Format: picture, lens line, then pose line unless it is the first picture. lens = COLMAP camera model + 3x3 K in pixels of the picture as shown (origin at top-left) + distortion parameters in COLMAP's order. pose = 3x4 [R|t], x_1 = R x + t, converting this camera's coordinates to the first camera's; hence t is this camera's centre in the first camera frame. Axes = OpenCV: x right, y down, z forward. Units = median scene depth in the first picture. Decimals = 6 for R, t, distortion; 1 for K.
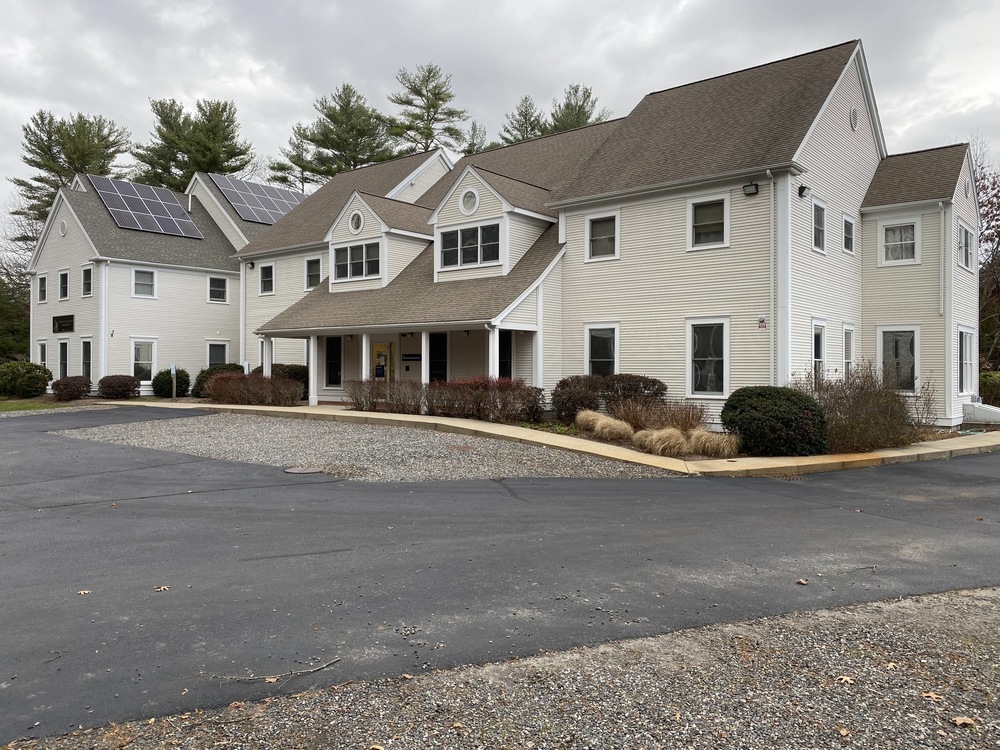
lens RADIAL K [[737.0, 0, 500.0], [0, 737.0, 375.0], [0, 0, 1]] dist [0.071495, -0.265865]
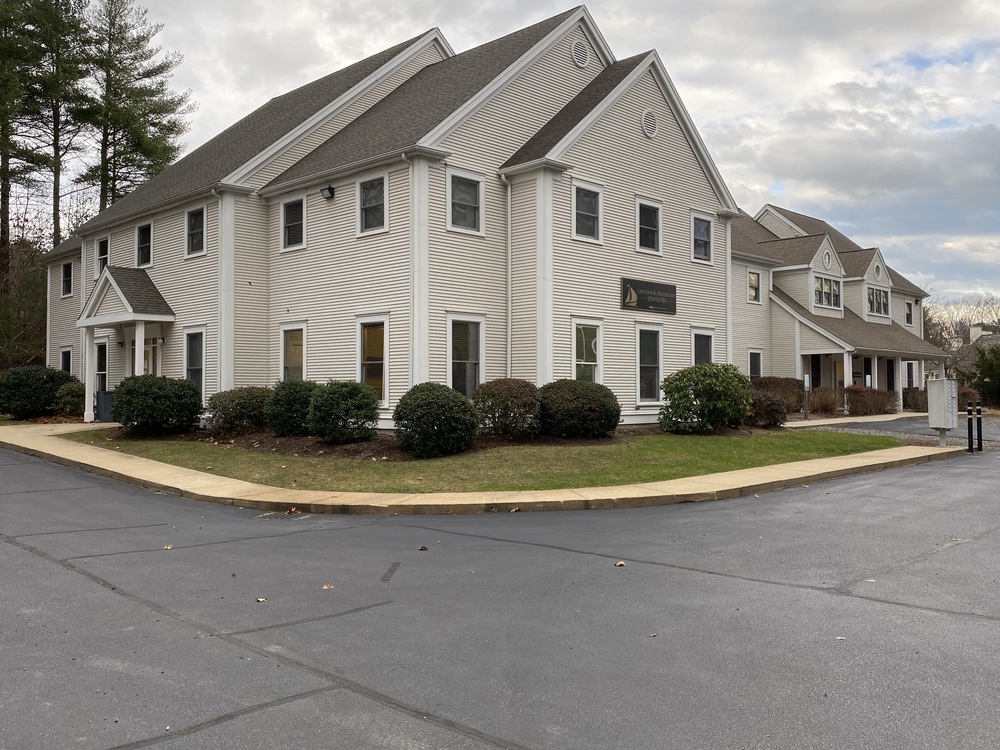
lens RADIAL K [[868.6, 0, 500.0], [0, 868.6, 375.0], [0, 0, 1]] dist [0.110544, -0.186641]
pose [[0.117727, 0.010529, 0.992990, -1.310832], [0.002268, 0.999938, -0.010872, -0.002053], [-0.993043, 0.003532, 0.117696, 1.062204]]
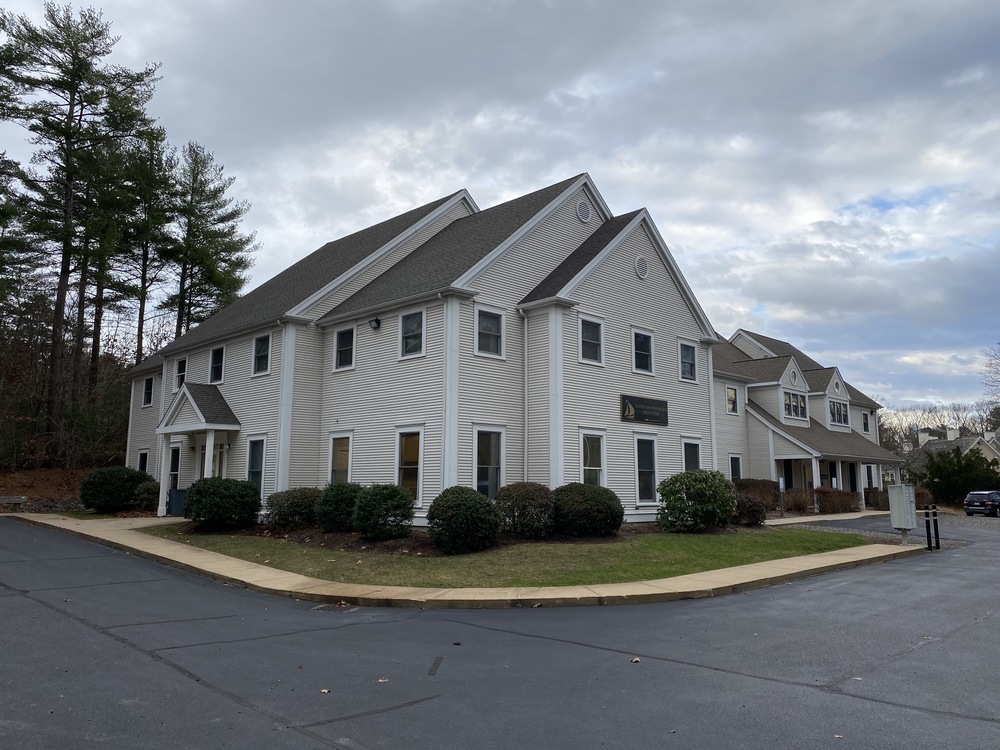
lens RADIAL K [[753.1, 0, 500.0], [0, 753.1, 375.0], [0, 0, 1]] dist [0.074976, -0.098253]
pose [[0.128129, 0.134466, 0.982599, -1.319456], [-0.005931, 0.990852, -0.134822, -0.009319], [-0.991740, 0.011447, 0.127754, 1.069223]]
